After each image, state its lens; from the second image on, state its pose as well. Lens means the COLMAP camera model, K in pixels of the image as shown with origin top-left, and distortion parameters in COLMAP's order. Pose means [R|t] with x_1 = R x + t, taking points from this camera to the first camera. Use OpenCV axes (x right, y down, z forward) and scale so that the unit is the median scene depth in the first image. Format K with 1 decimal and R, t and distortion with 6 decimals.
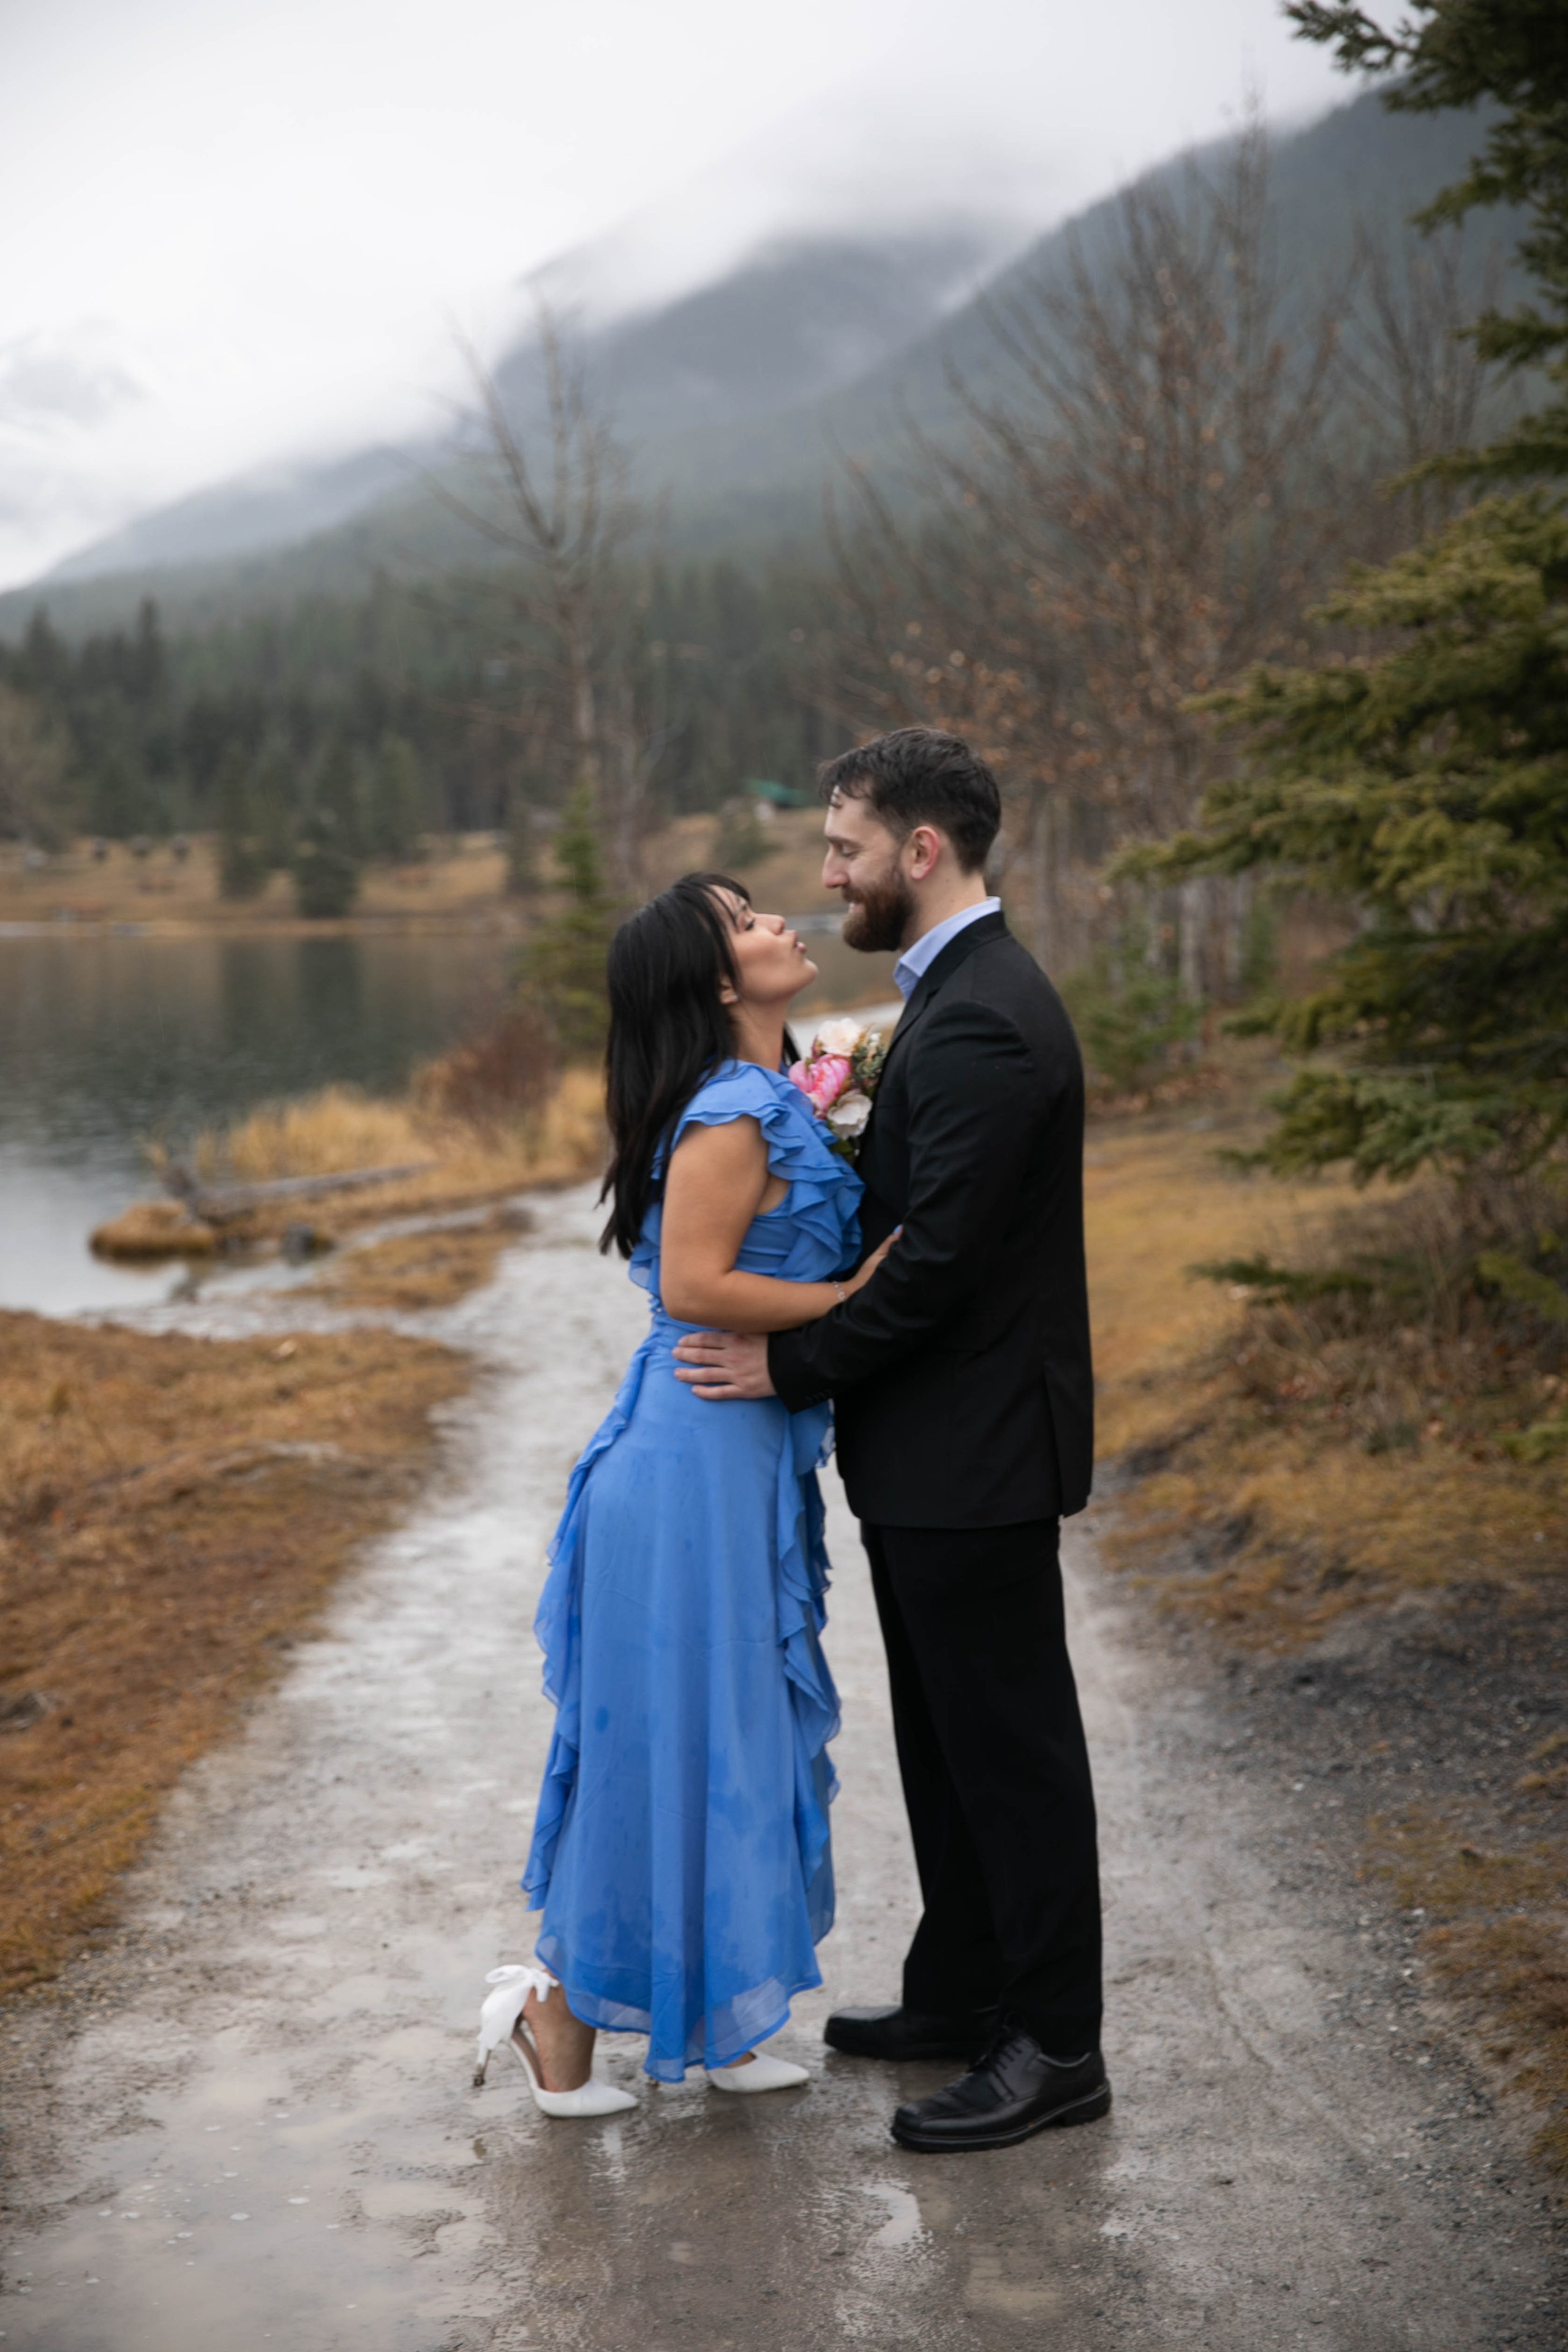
lens RADIAL K [[3740.8, 0, 797.2], [0, 3740.8, 1214.4], [0, 0, 1]] dist [0.125233, 0.050997]
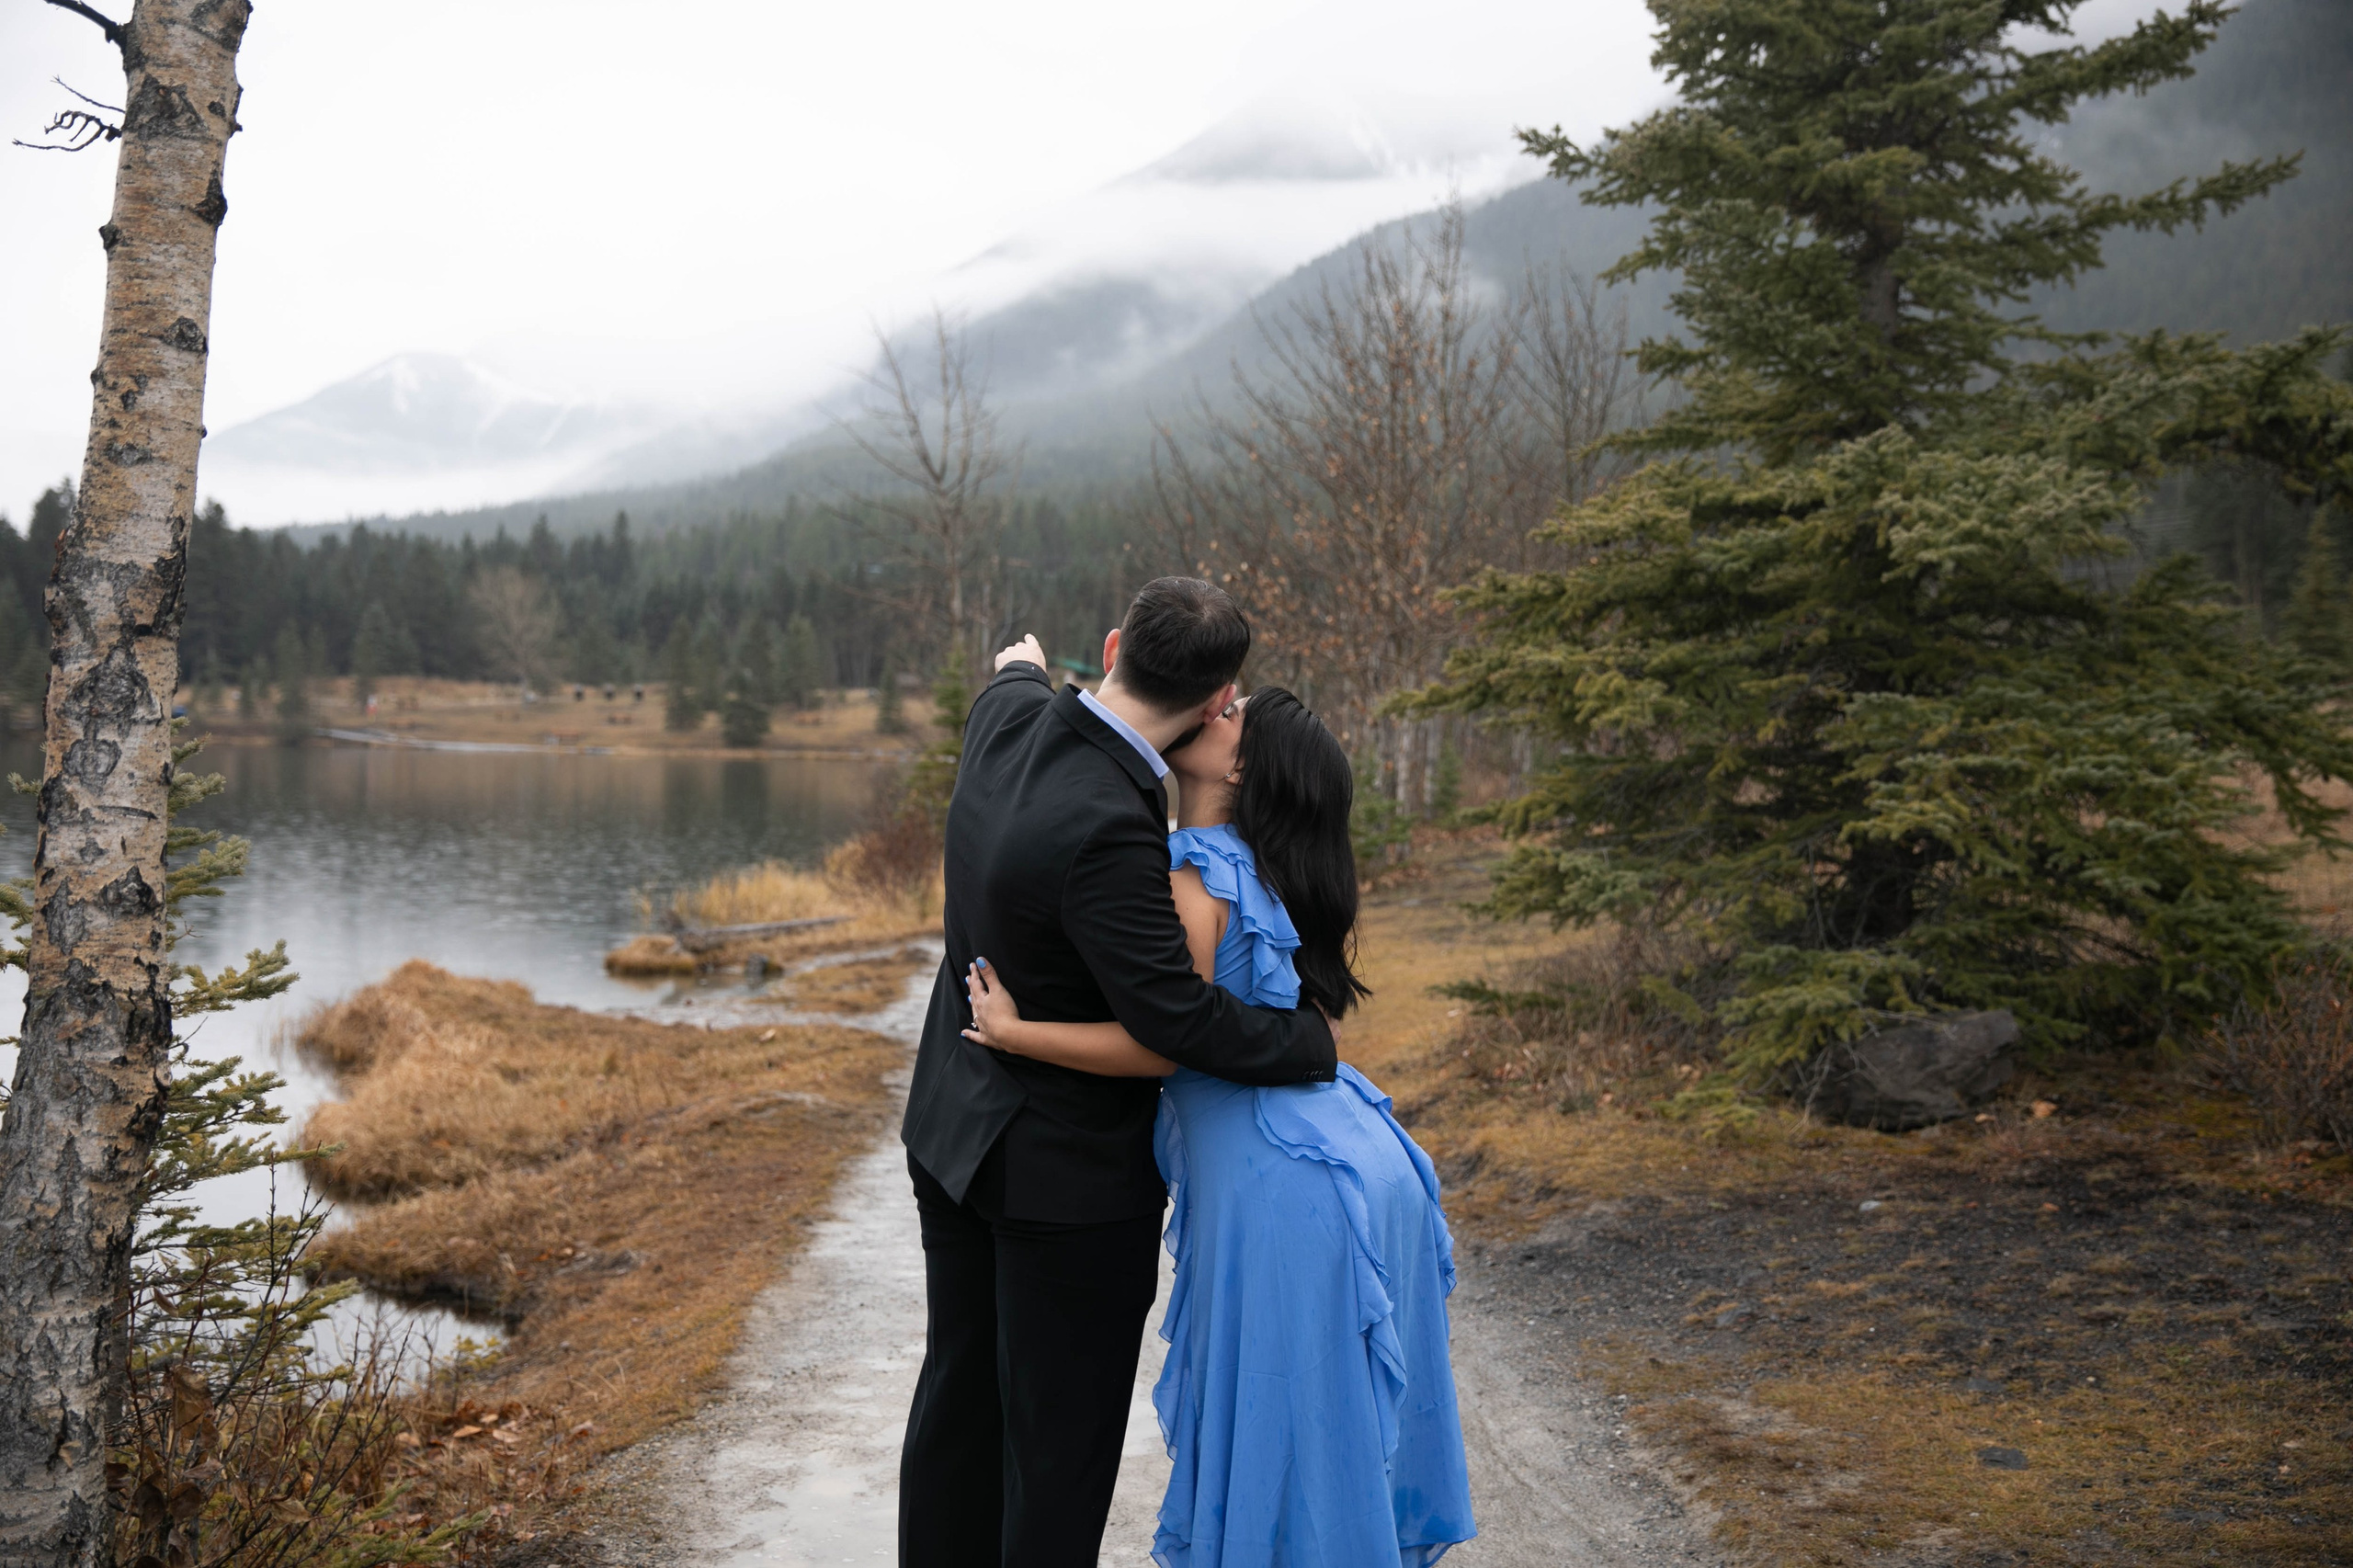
lens RADIAL K [[2804.3, 0, 1176.5], [0, 2804.3, 784.0], [0, 0, 1]] dist [0.017210, 0.031315]
pose [[0.998628, 0.034193, 0.039651, -0.040584], [-0.031172, 0.996737, -0.074462, 0.021906], [-0.042068, 0.073124, 0.996435, -0.069942]]
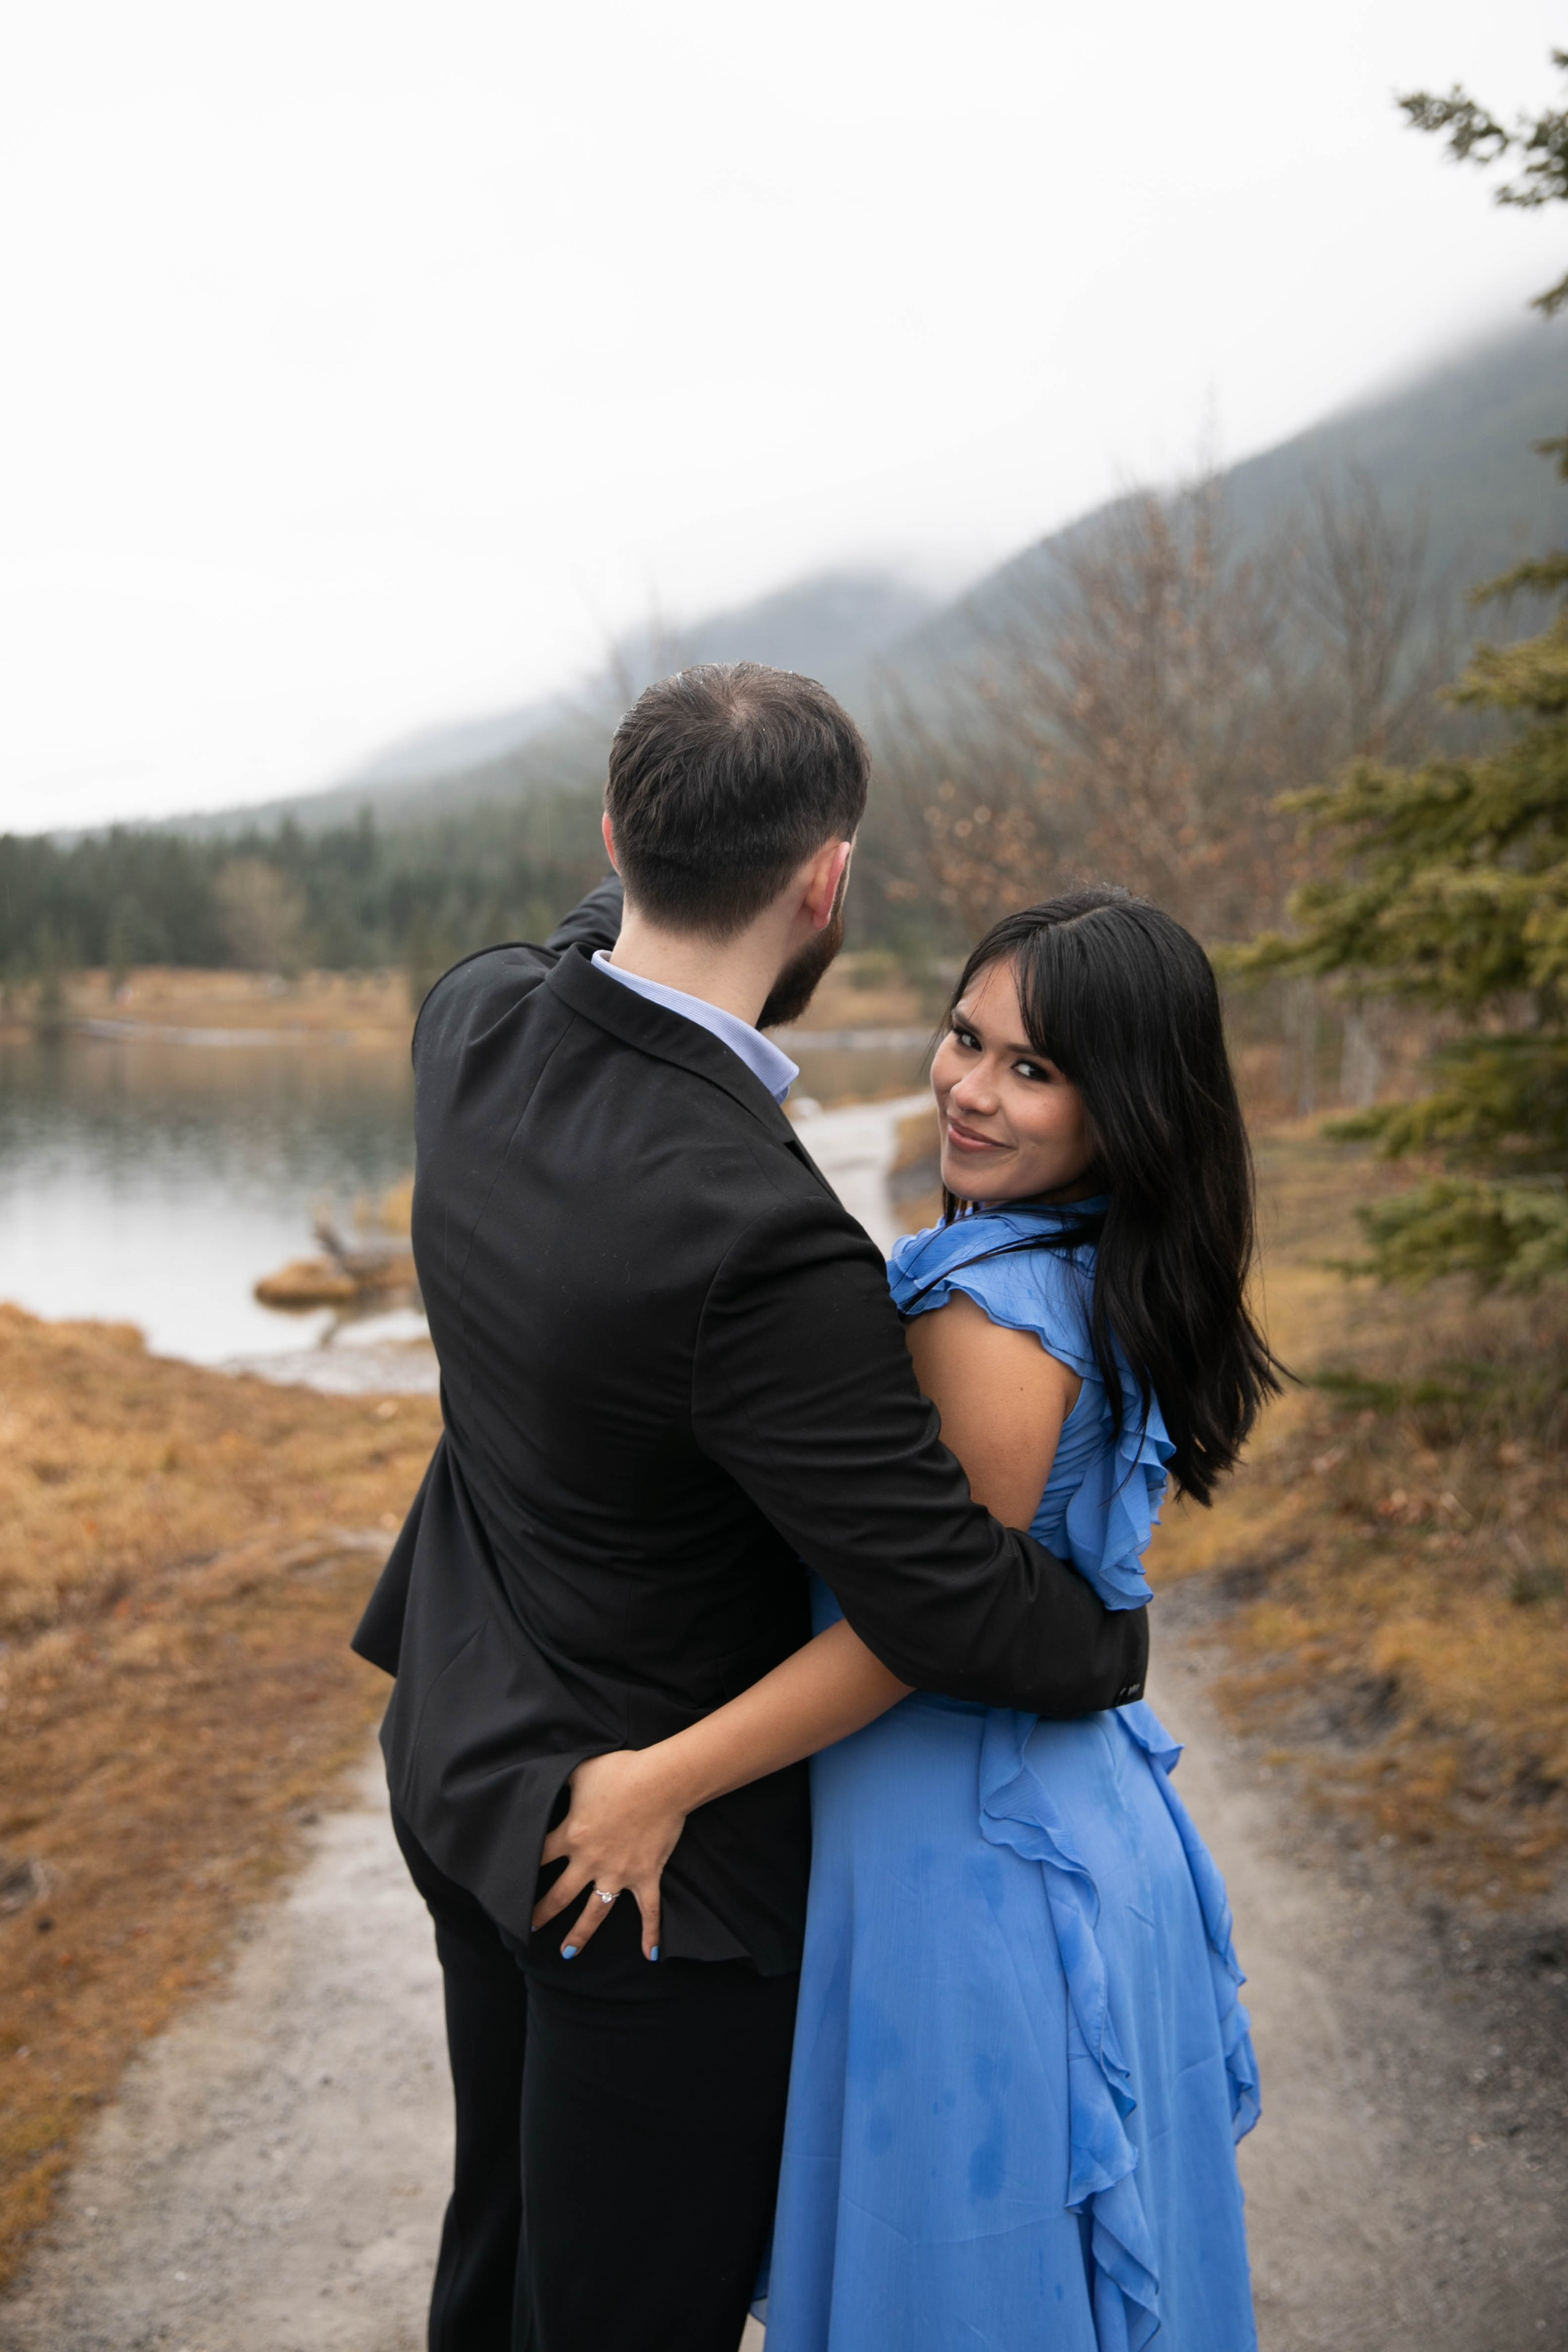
lens RADIAL K [[2511.4, 0, 731.8], [0, 2511.4, 1120.1], [0, 0, 1]] dist [0.009029, 0.010225]
pose [[0.999344, 0.014837, -0.033022, -0.018415], [-0.016376, 0.998768, -0.046836, -0.021200], [0.032287, 0.047346, 0.998357, 0.370417]]
